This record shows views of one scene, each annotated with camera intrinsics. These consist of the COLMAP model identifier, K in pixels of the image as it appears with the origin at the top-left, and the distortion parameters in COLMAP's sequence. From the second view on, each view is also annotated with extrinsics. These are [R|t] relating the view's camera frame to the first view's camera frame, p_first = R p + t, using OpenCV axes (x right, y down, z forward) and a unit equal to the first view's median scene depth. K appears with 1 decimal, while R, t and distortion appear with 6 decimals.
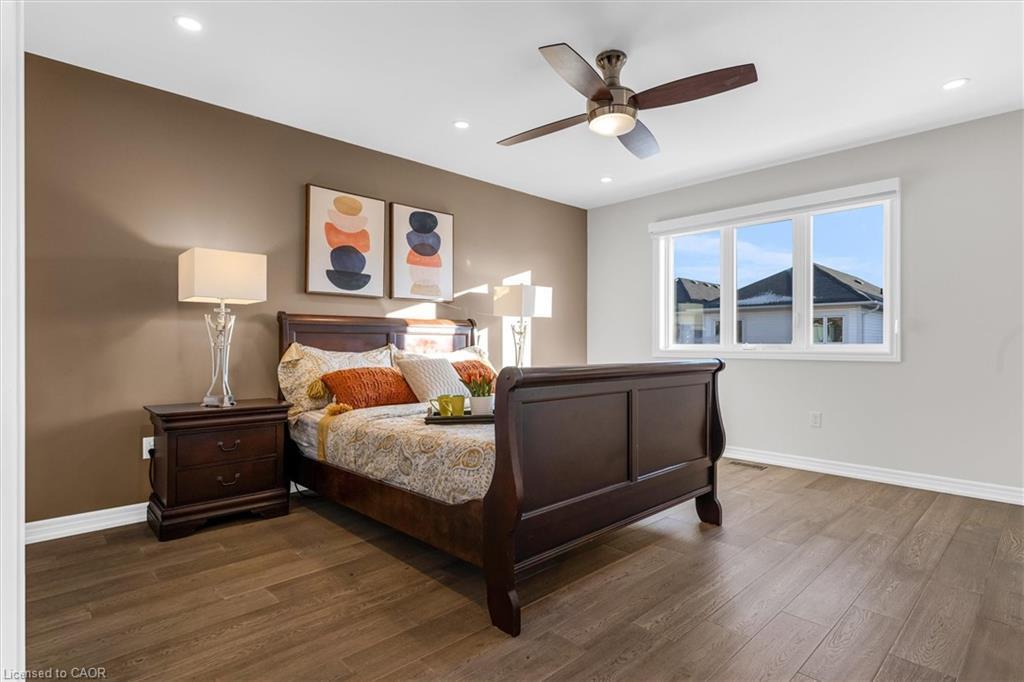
lens RADIAL K [[529.6, 0, 507.8], [0, 529.6, 336.8], [0, 0, 1]] dist [-0.004004, -0.001525]
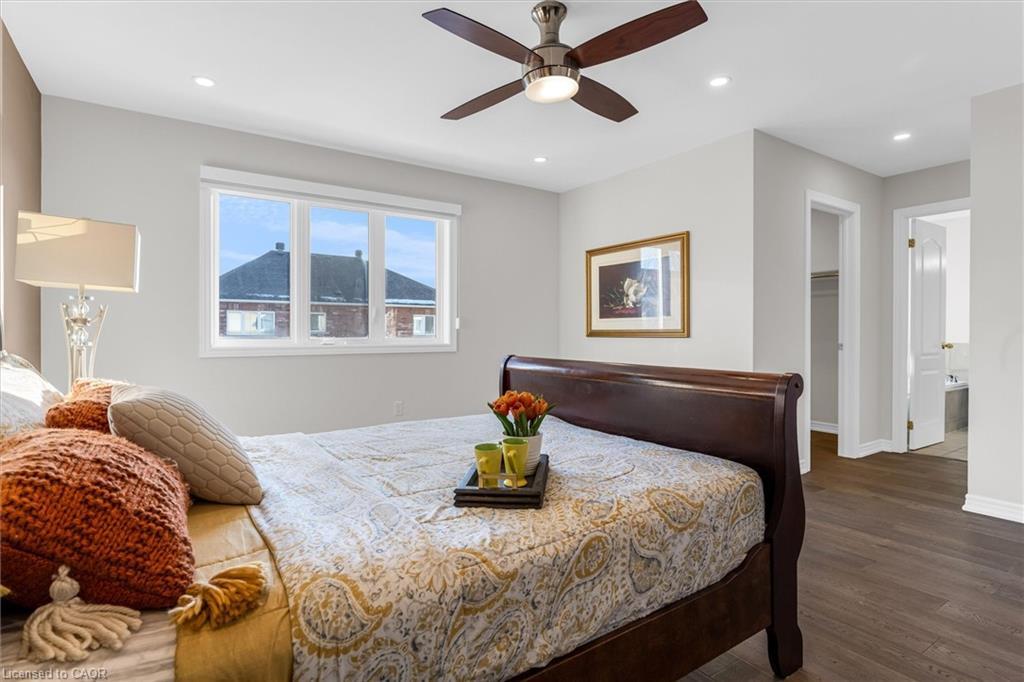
lens RADIAL K [[529.6, 0, 507.8], [0, 529.6, 336.8], [0, 0, 1]] dist [-0.004004, -0.001525]
pose [[0.154458, -0.009933, 0.987949, -0.662167], [-0.014886, 0.999813, 0.012380, -0.008180], [-0.987887, -0.016619, 0.154281, 0.928650]]
